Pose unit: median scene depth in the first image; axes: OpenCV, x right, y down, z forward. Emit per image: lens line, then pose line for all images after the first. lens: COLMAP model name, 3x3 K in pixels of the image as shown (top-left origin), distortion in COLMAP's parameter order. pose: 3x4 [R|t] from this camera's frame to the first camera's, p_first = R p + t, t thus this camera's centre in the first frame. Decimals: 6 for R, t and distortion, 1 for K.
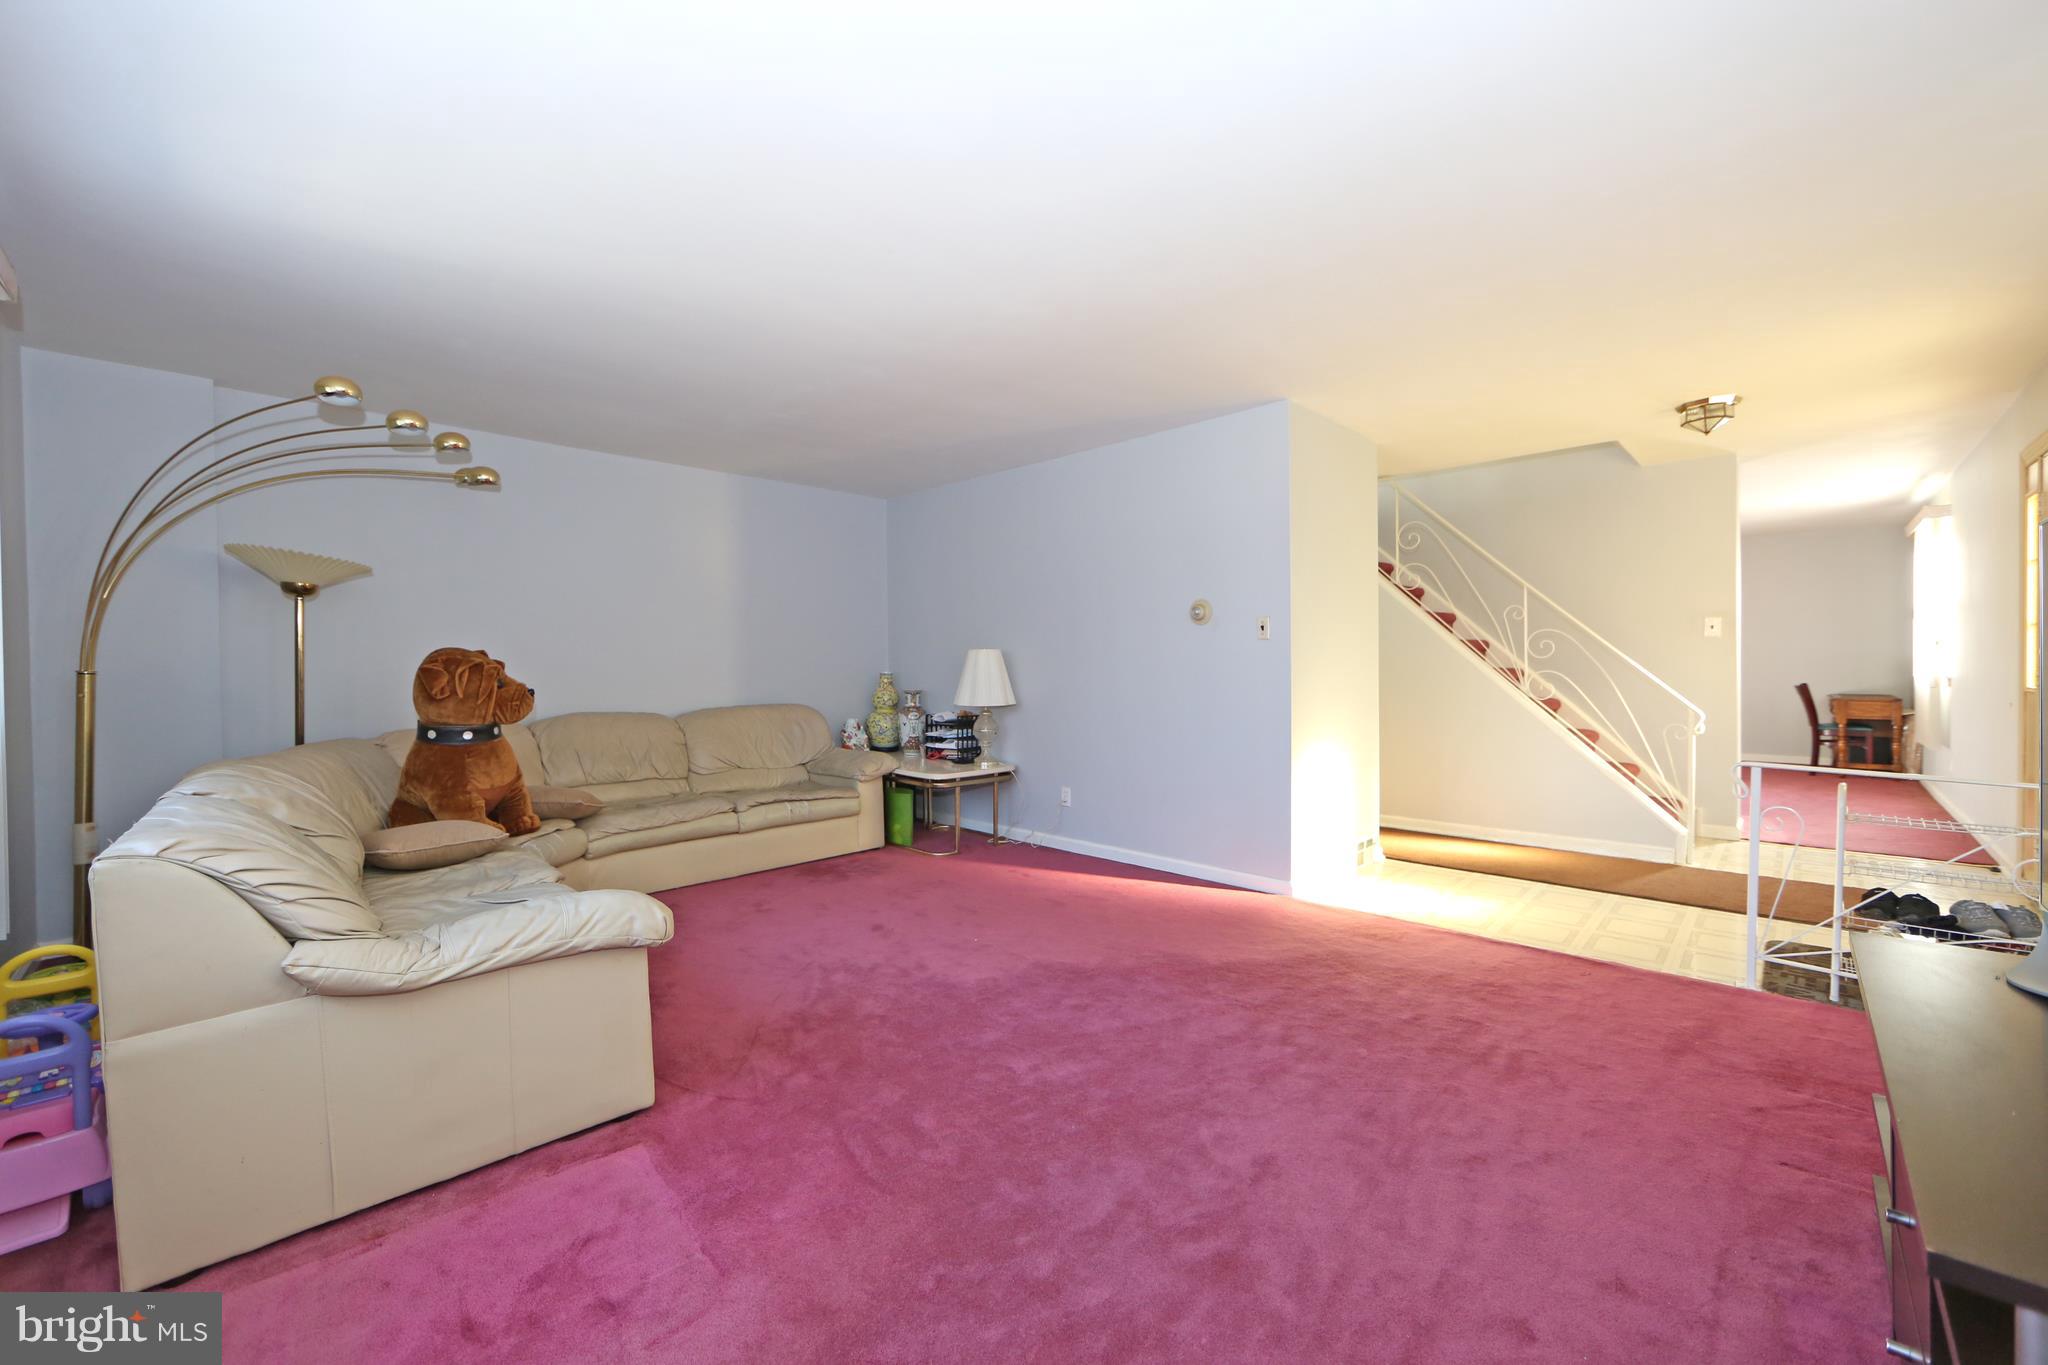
lens RADIAL K [[811.2, 0, 1014.0], [0, 811.2, 674.7], [0, 0, 1]] dist [-0.010611, 0.001328]
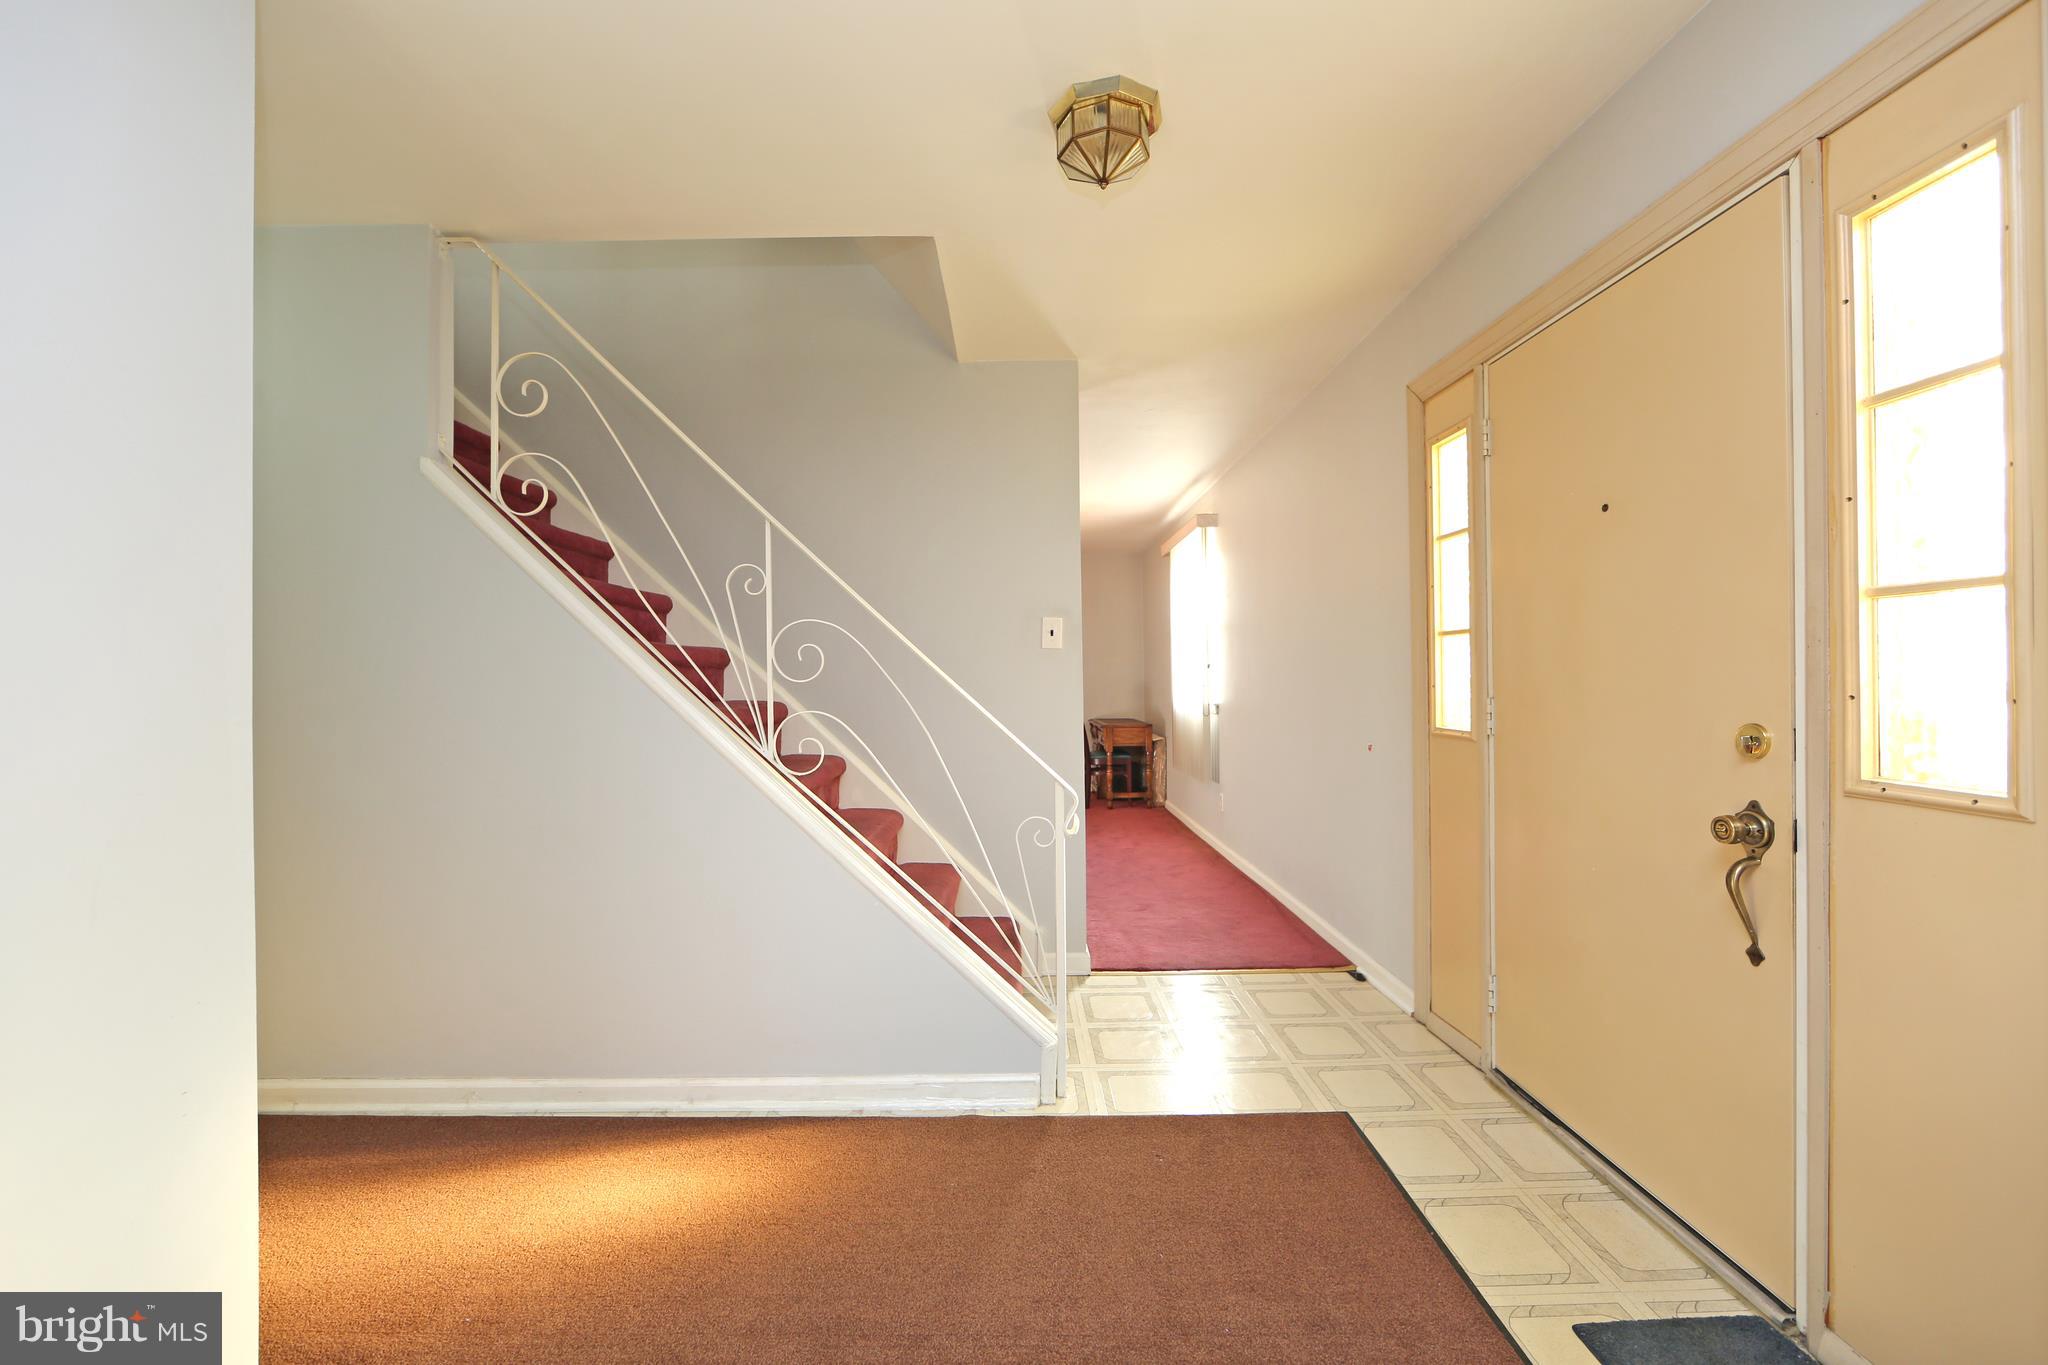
lens RADIAL K [[811.2, 0, 1014.0], [0, 811.2, 674.7], [0, 0, 1]] dist [-0.010611, 0.001328]
pose [[0.714504, 0.008277, 0.699582, 0.355847], [0.012236, 0.999629, -0.024324, -0.010599], [-0.699524, 0.025940, 0.714138, 0.500585]]
